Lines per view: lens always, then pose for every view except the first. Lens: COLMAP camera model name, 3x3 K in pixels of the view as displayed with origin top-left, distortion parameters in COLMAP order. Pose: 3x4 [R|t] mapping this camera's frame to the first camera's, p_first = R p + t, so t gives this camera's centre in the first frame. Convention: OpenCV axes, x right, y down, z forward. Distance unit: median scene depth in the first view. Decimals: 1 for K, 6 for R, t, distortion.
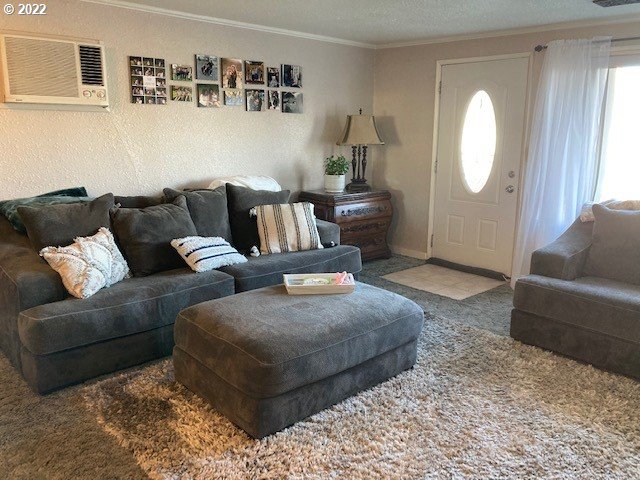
lens RADIAL K [[539.1, 0, 322.2], [0, 539.1, 240.6], [0, 0, 1]] dist [0.043439, 0.002286]
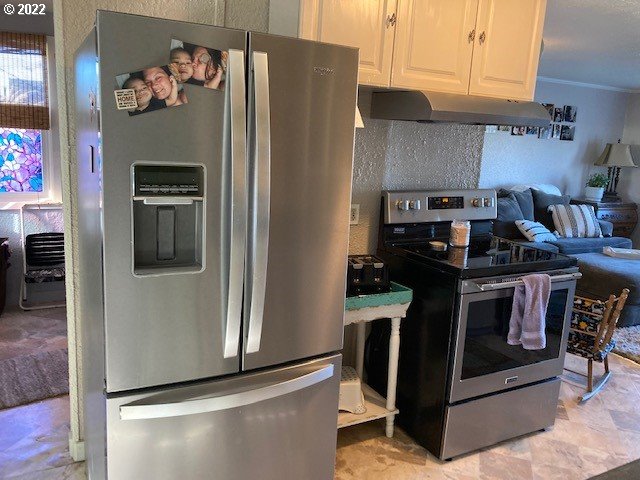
lens RADIAL K [[539.1, 0, 317.8], [0, 539.1, 237.3], [0, 0, 1]] dist [0.043439, 0.002286]
pose [[0.971425, 0.092196, -0.218710, -0.356965], [-0.097491, 0.995145, -0.013520, 0.091949], [0.216401, 0.034456, 0.975696, -0.493536]]
